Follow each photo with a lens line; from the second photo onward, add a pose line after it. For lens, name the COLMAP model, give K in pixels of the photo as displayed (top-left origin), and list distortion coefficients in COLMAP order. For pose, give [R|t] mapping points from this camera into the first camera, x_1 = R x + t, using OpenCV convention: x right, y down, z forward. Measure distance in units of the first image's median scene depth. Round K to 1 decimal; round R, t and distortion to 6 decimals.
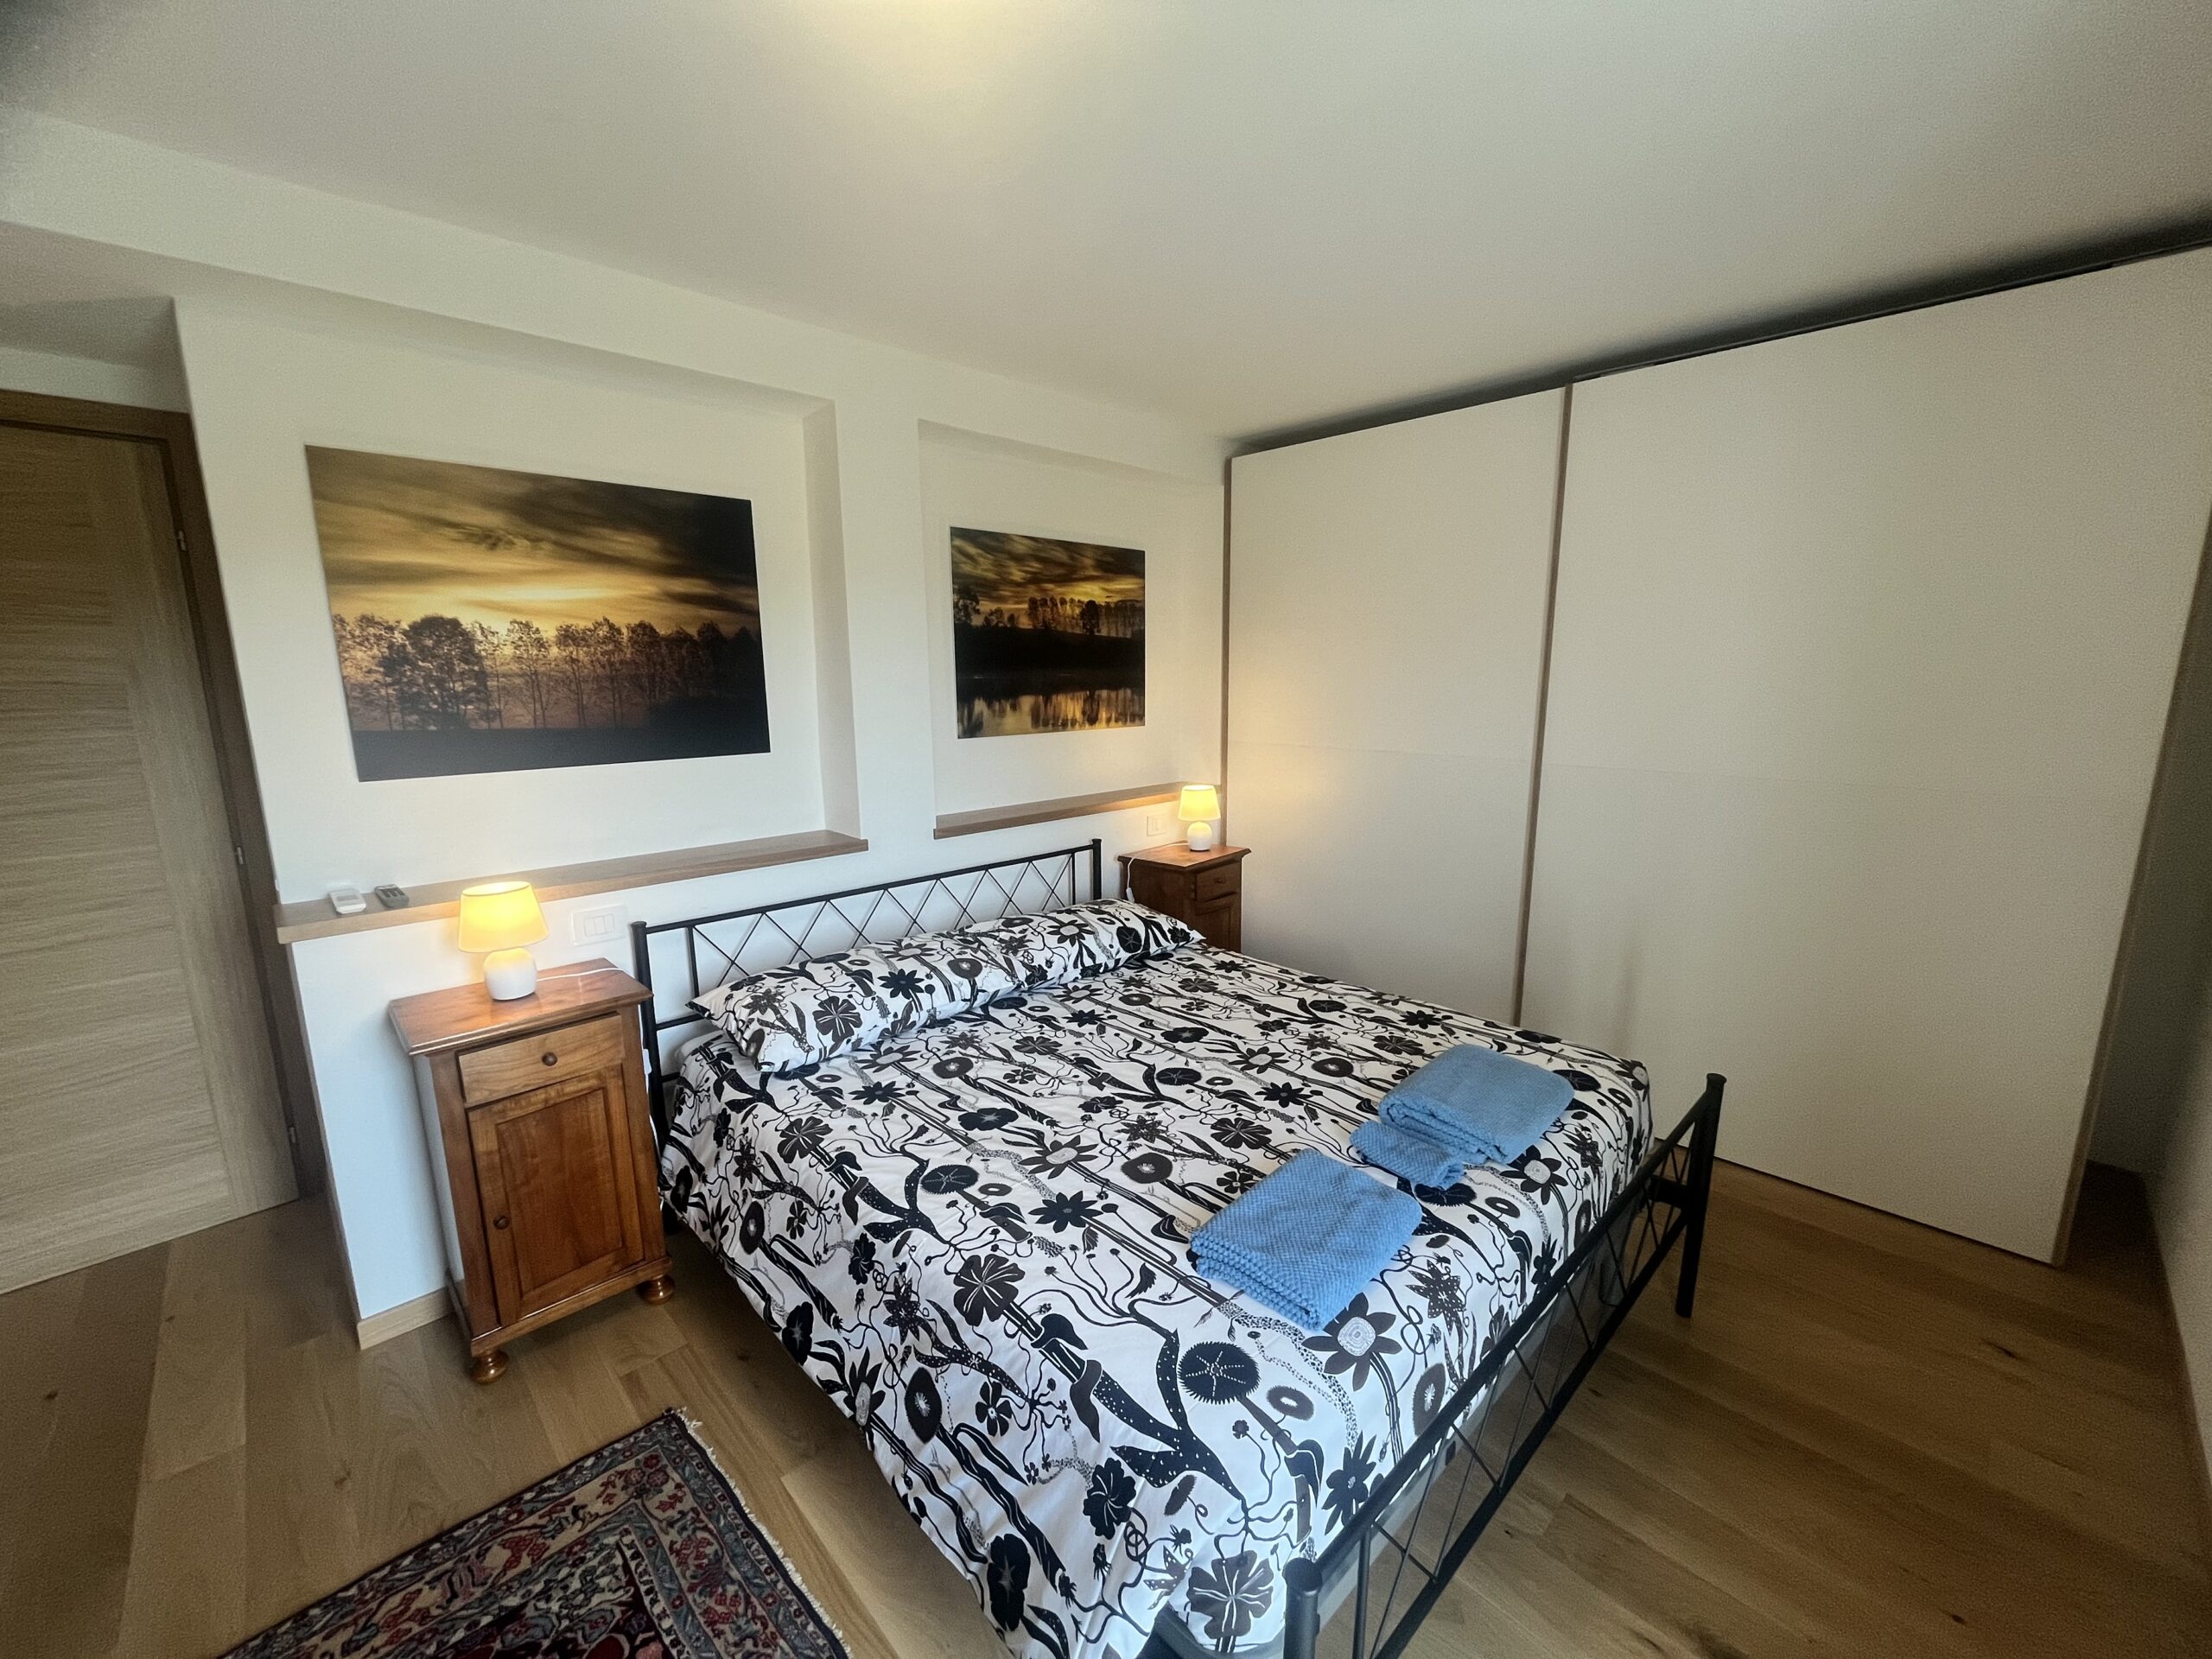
lens RADIAL K [[889.4, 0, 1102.8], [0, 889.4, 837.7], [0, 0, 1]] dist [-0.002403, 0.000393]
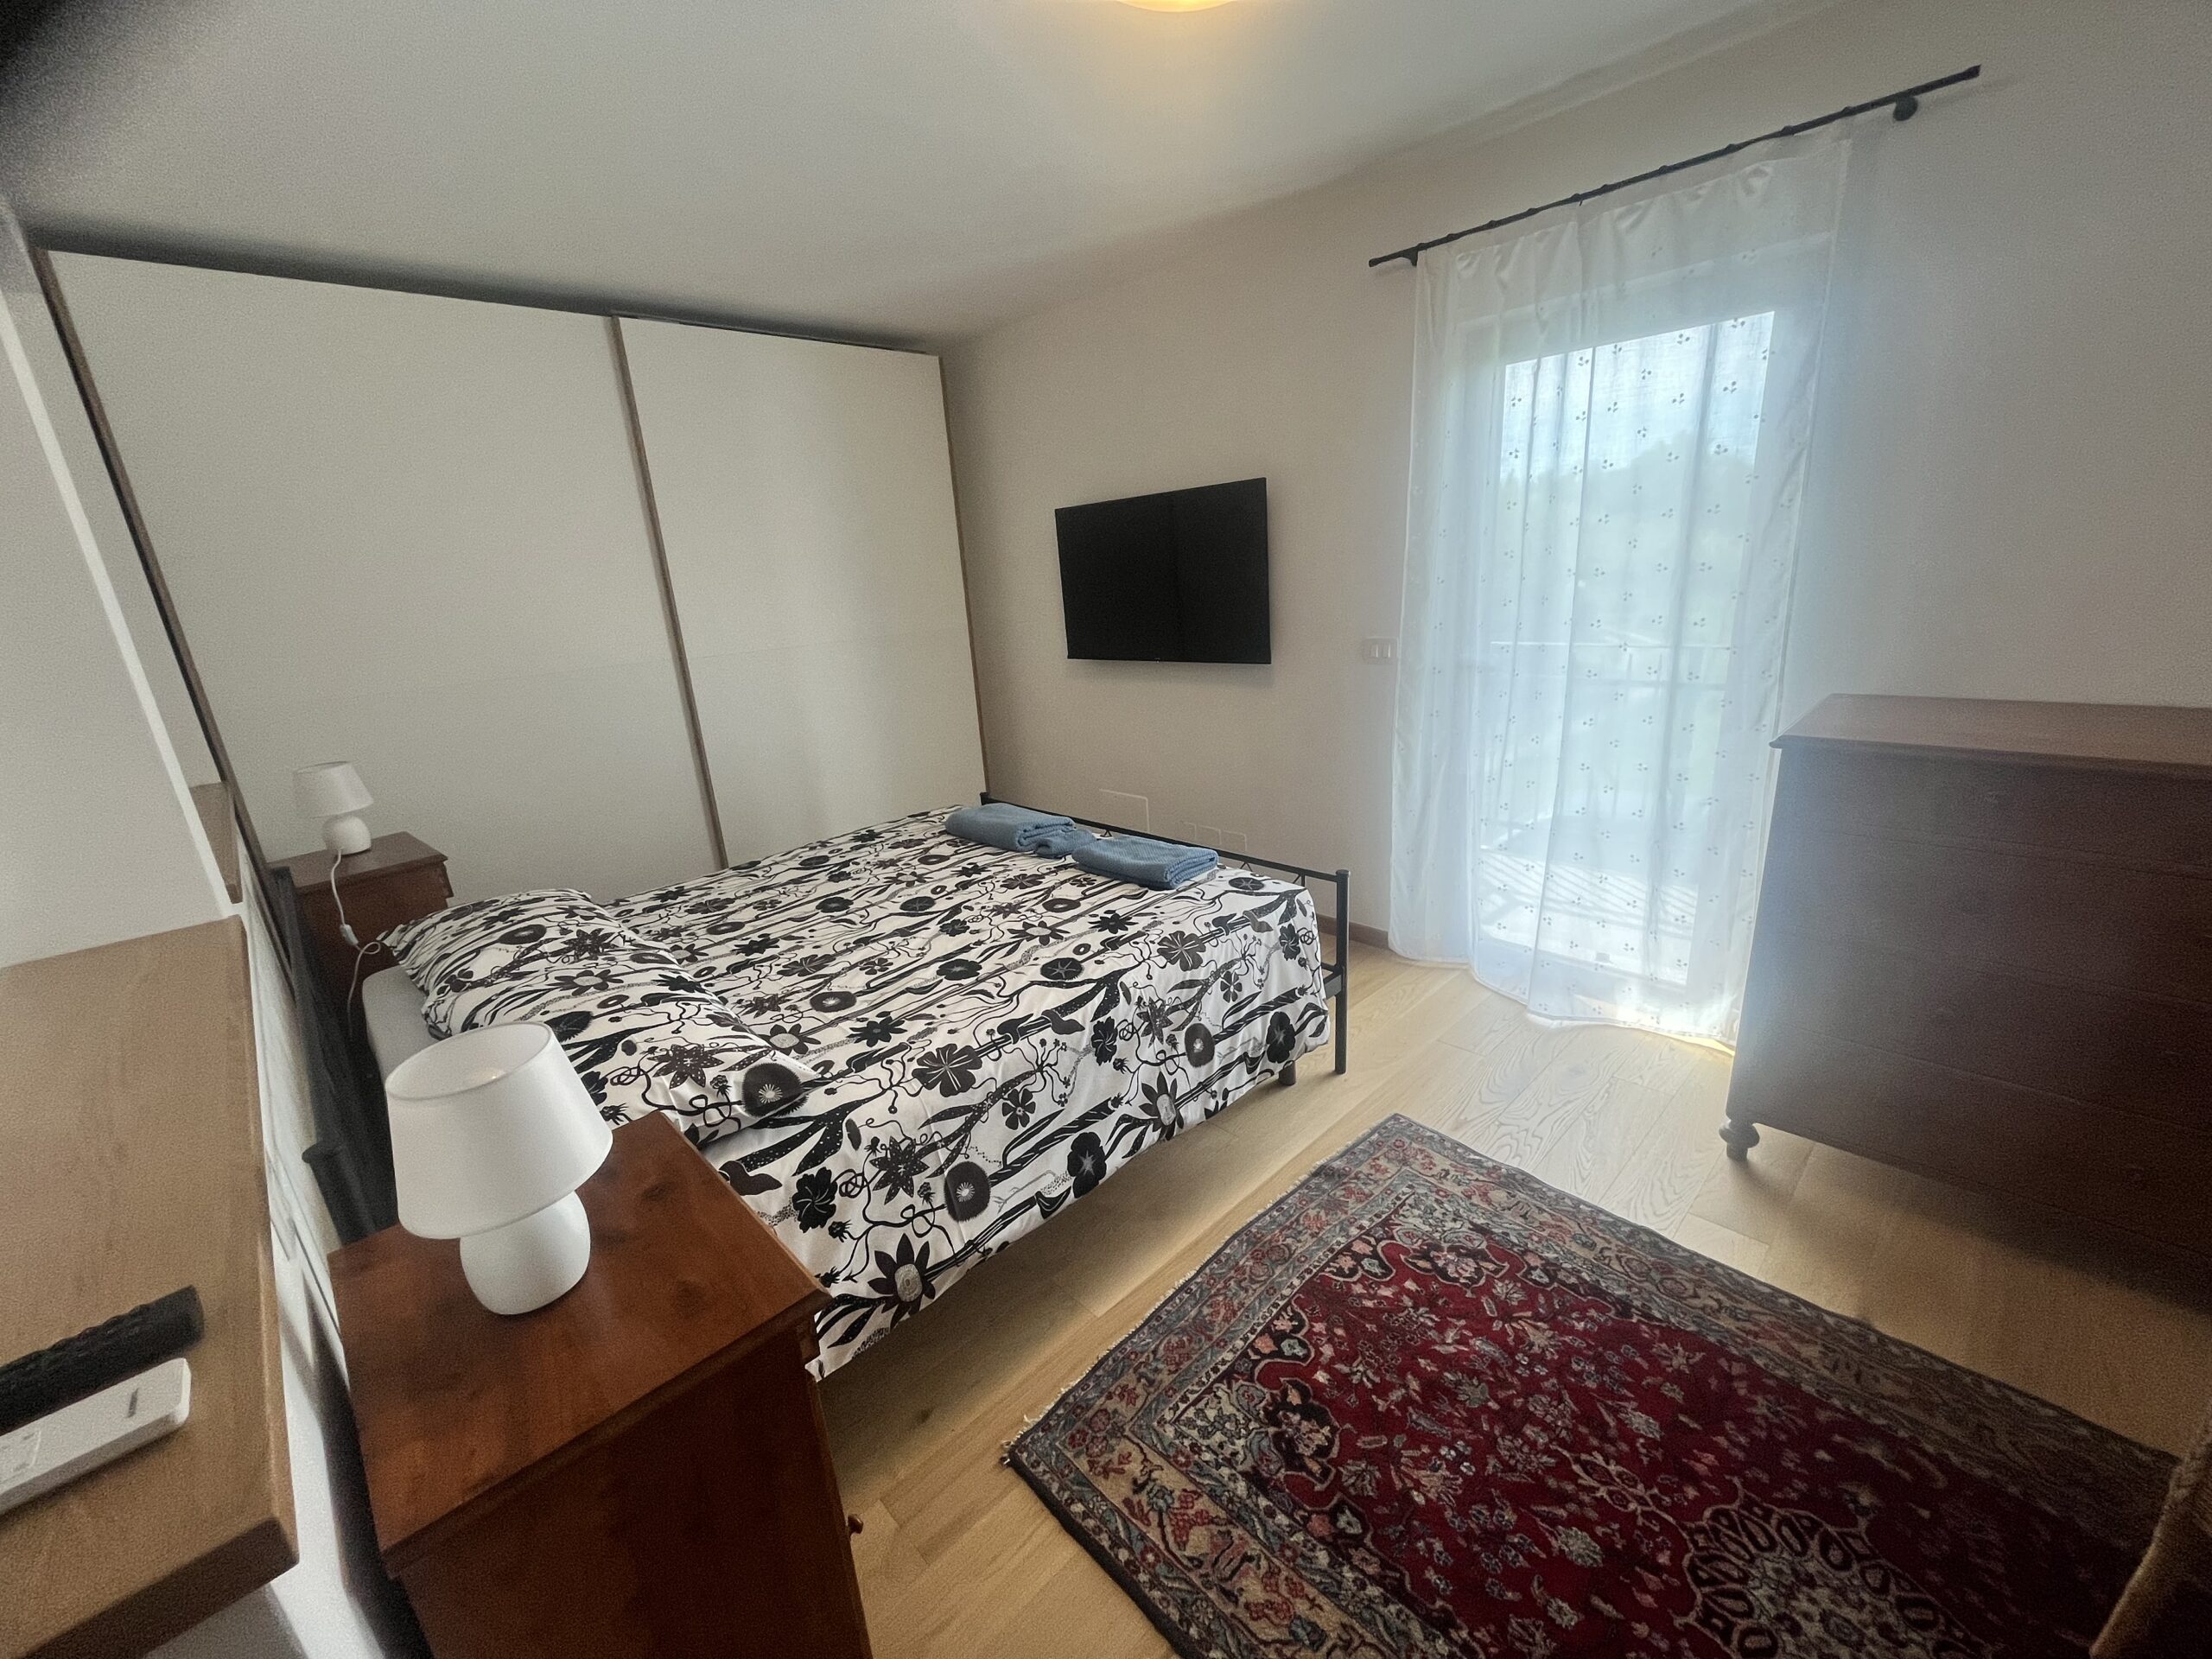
lens RADIAL K [[889.4, 0, 1105.9], [0, 889.4, 839.5], [0, 0, 1]] dist [-0.002403, 0.000393]
pose [[0.000114, -0.286196, 0.958171, -1.001815], [0.253528, 0.926874, 0.276818, -0.070612], [-0.967328, 0.242892, 0.072664, 0.649733]]
